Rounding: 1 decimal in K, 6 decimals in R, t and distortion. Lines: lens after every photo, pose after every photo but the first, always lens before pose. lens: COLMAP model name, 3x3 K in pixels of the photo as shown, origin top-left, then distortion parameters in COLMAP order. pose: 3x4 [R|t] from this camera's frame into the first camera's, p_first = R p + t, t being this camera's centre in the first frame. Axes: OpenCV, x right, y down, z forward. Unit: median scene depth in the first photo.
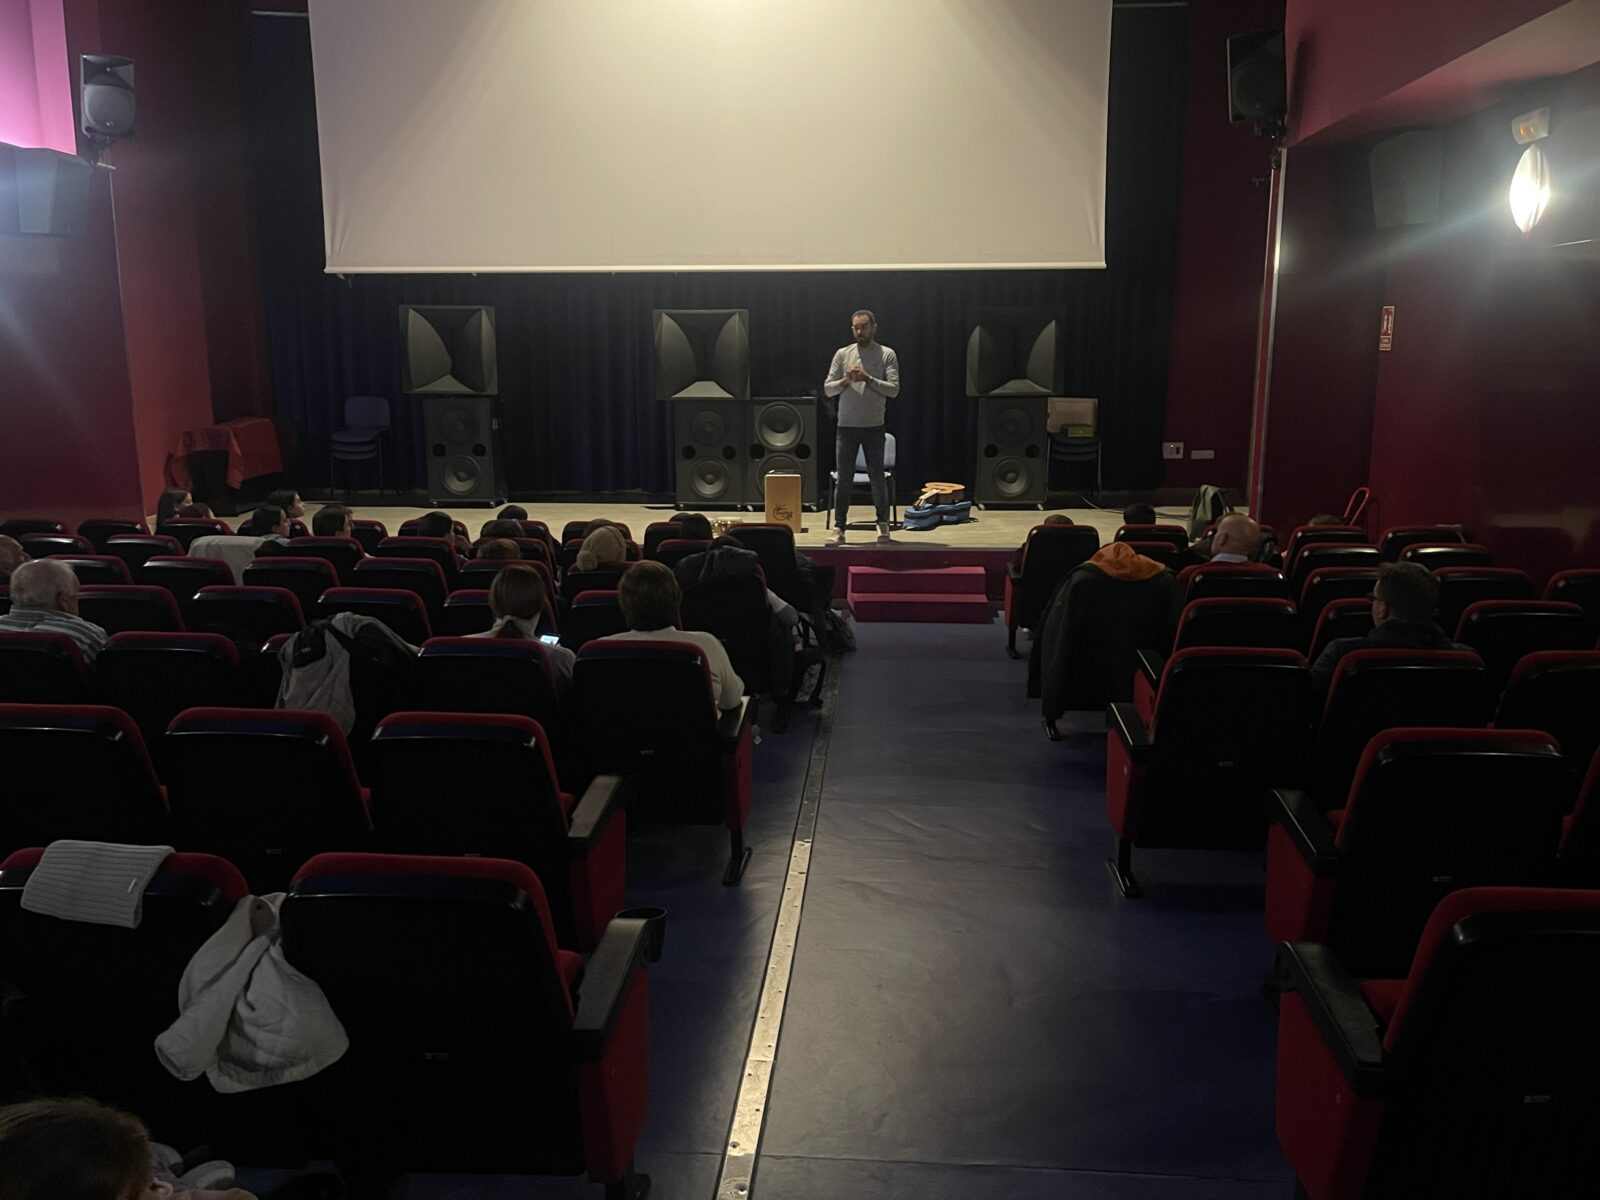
lens RADIAL K [[1297.4, 0, 805.7], [0, 1297.4, 605.4], [0, 0, 1]] dist [0.044295, -0.030058]
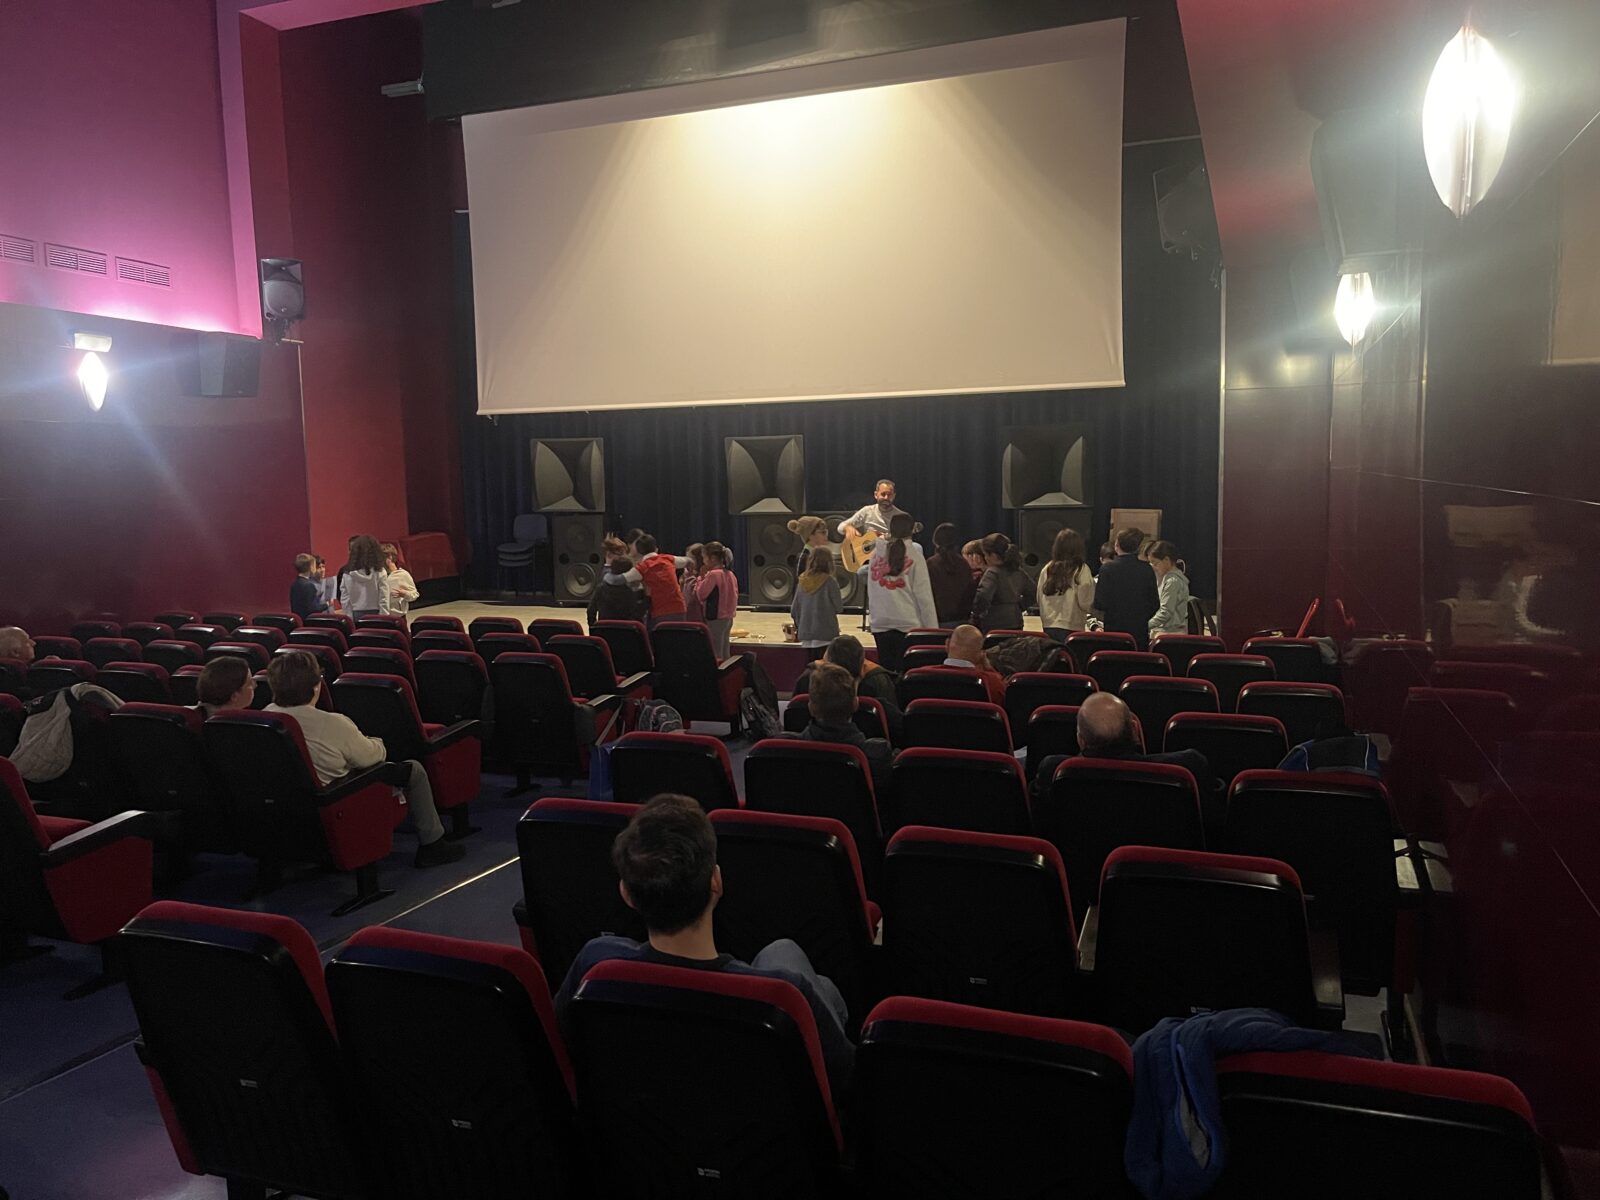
lens RADIAL K [[1225.4, 0, 785.4], [0, 1225.4, 616.3], [0, 0, 1]] dist [0.047790, -0.017604]
pose [[0.959702, 0.014650, -0.280638, 0.248152], [-0.034410, 0.997252, -0.065614, -0.000751], [0.278905, 0.072626, 0.957568, -0.009349]]
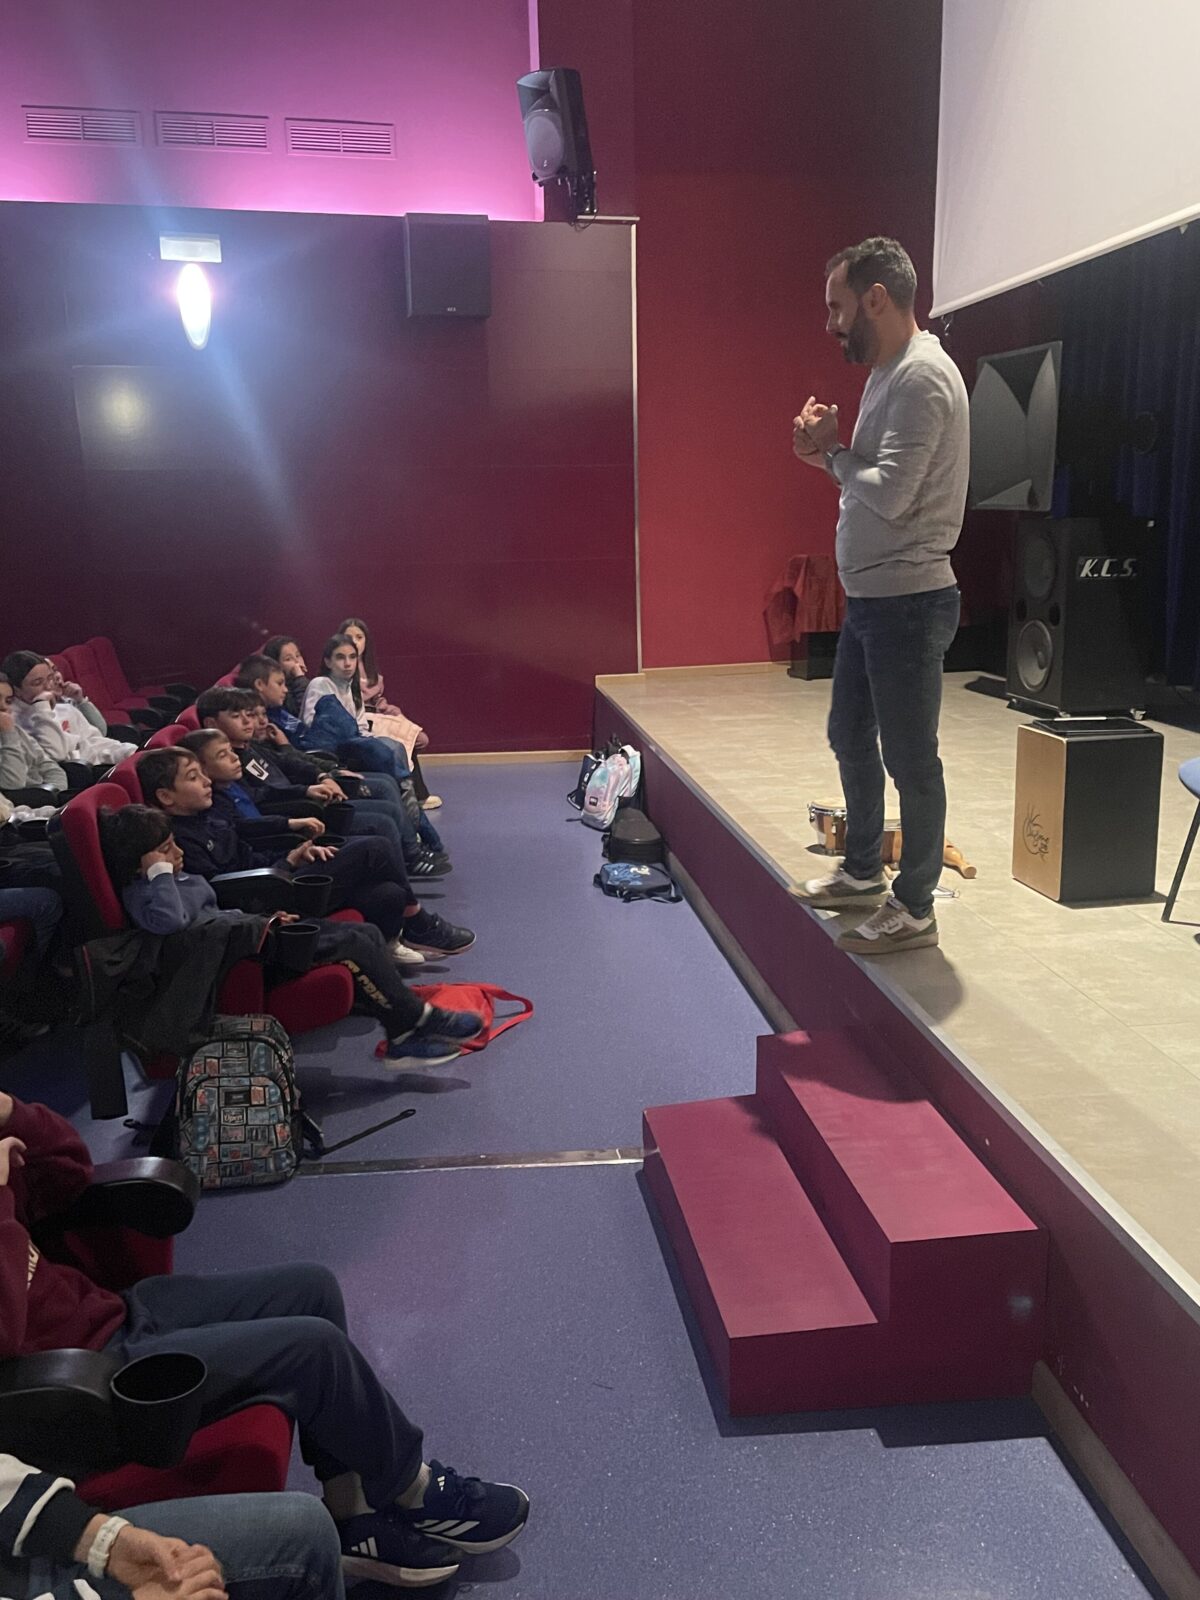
lens RADIAL K [[1372.9, 0, 605.8], [0, 1372.9, 814.5], [0, 0, 1]] dist [0.022572, -0.025649]
pose [[0.247763, 0.204331, -0.947028, 0.291300], [-0.170439, 0.971454, 0.165011, -0.110860], [0.953711, 0.120527, 0.275516, 0.737319]]
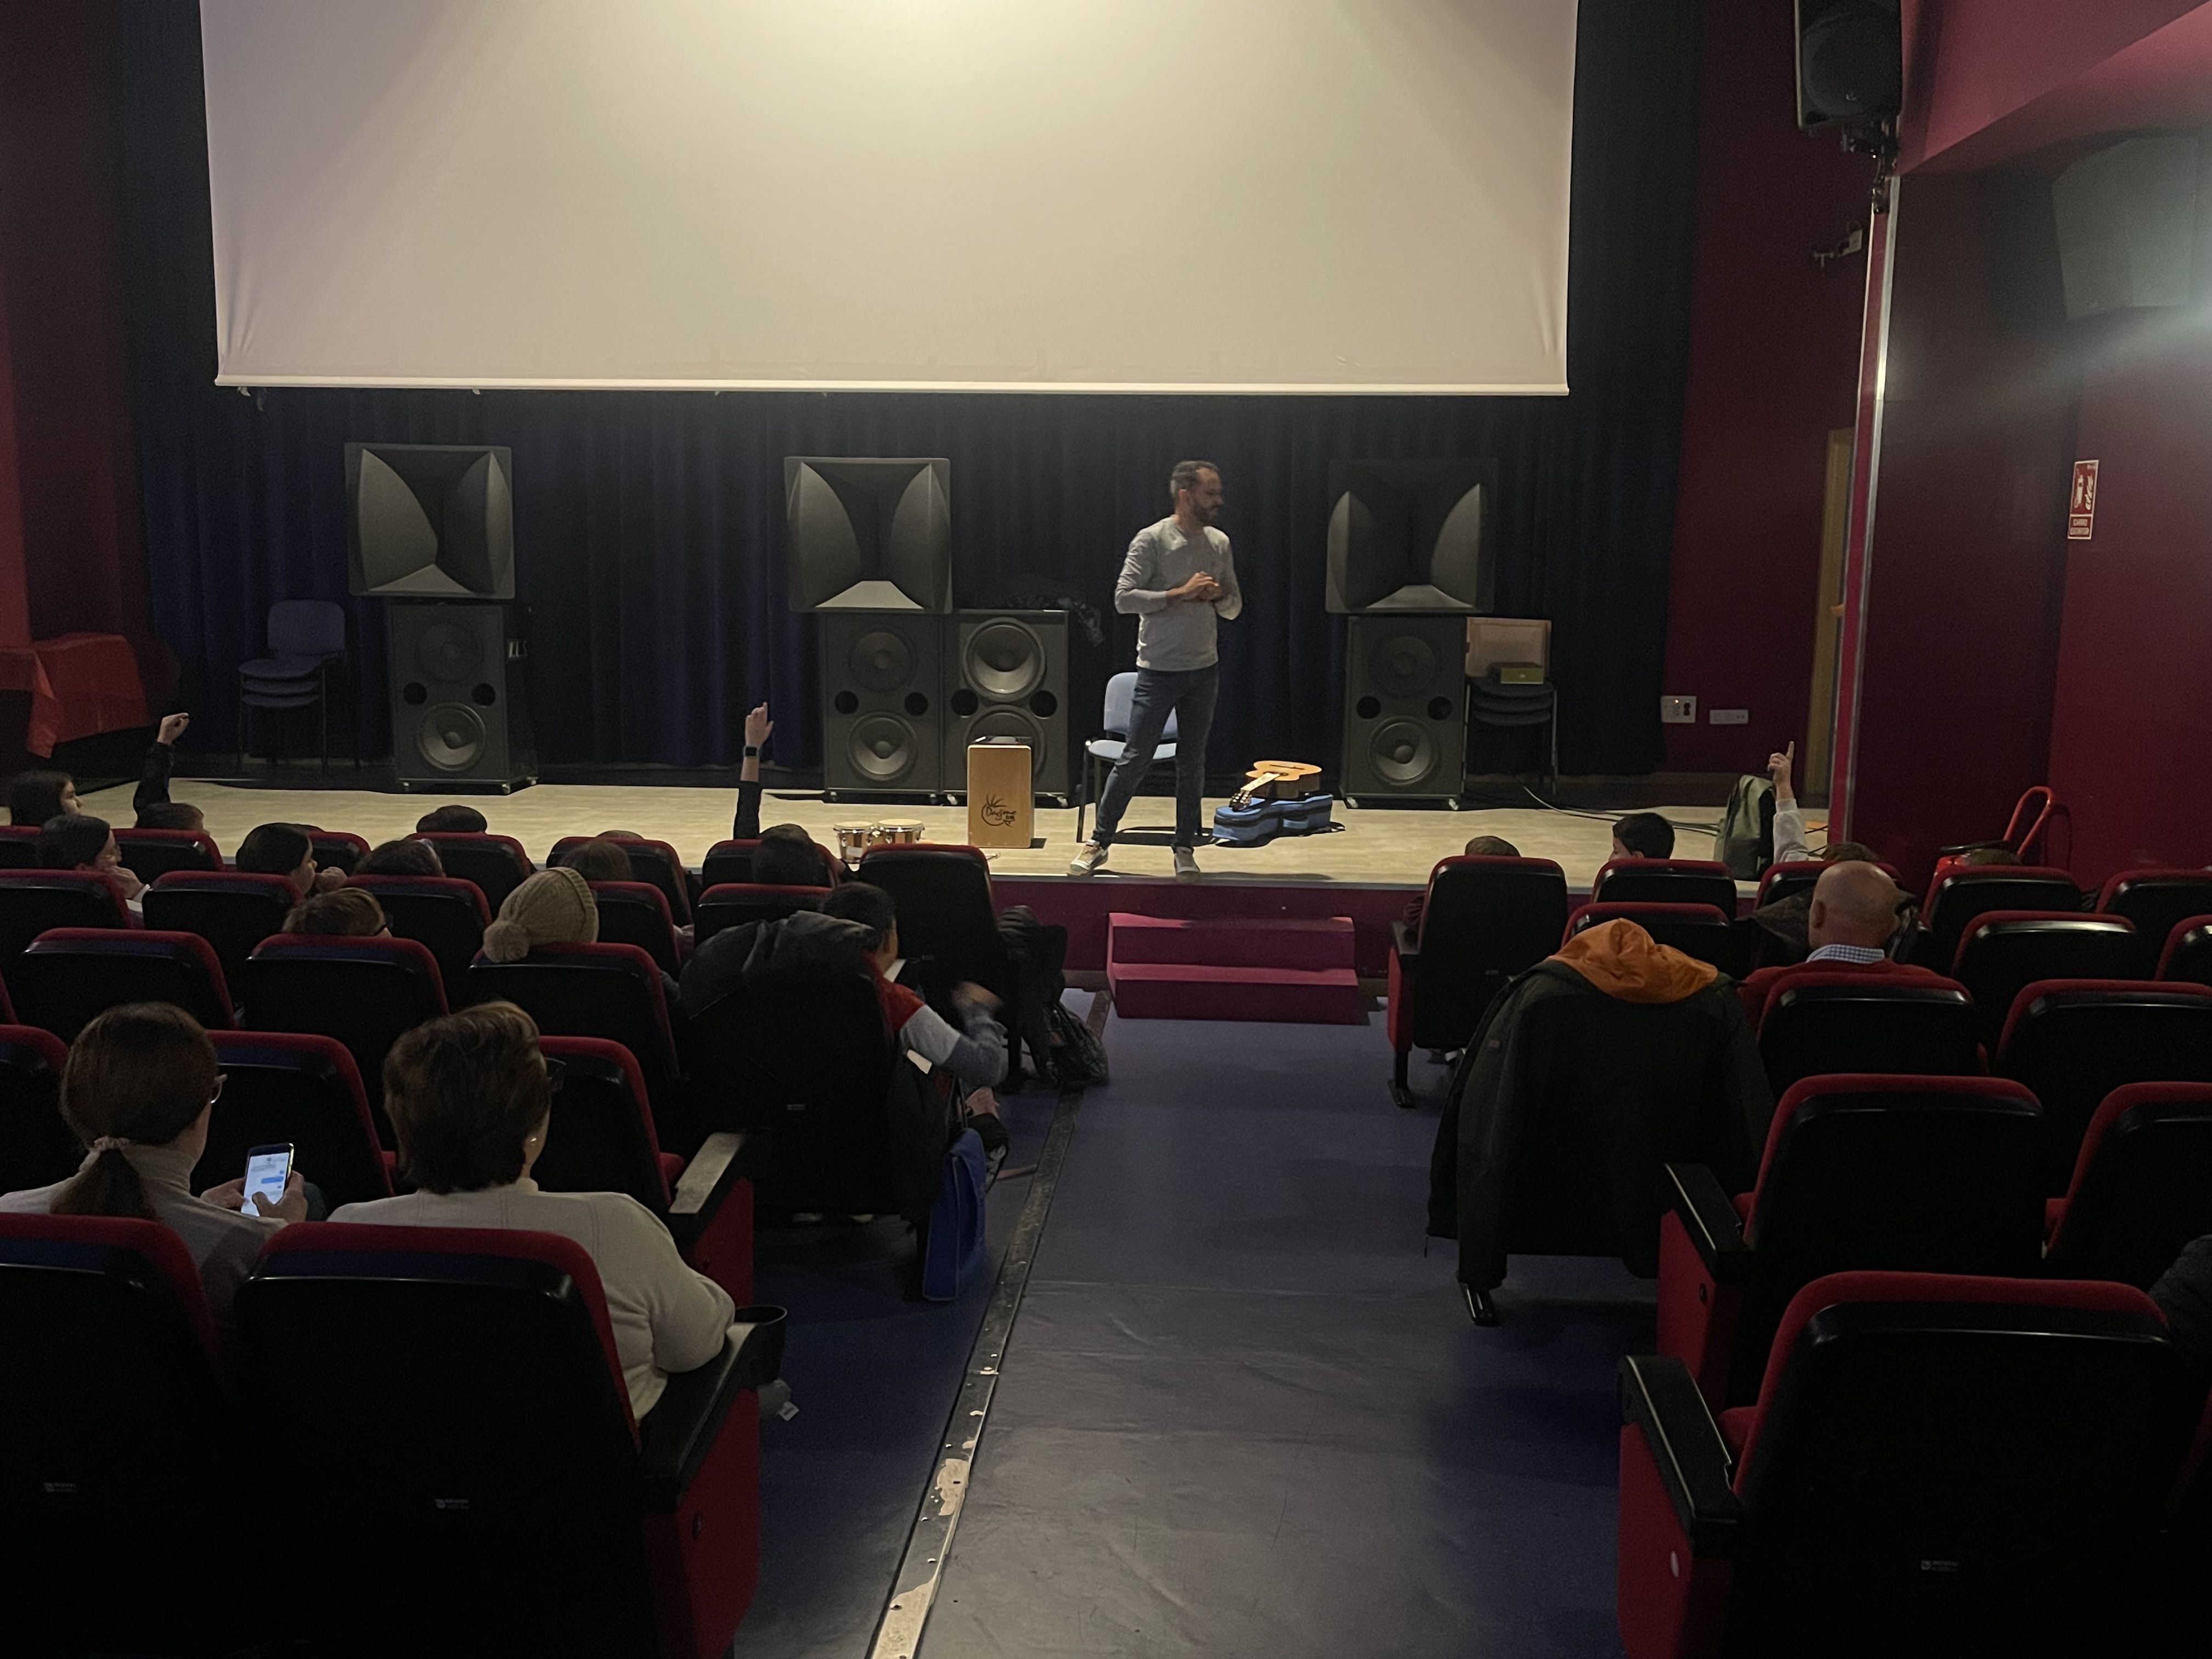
lens RADIAL K [[1950.2, 0, 1123.5], [0, 1950.2, 837.5], [0, 0, 1]] dist [0.049055, -0.038996]
pose [[0.999861, 0.011808, 0.011788, 0.025379], [-0.011277, 0.998961, -0.044165, -0.022588], [-0.012297, 0.044026, 0.998955, 0.144141]]
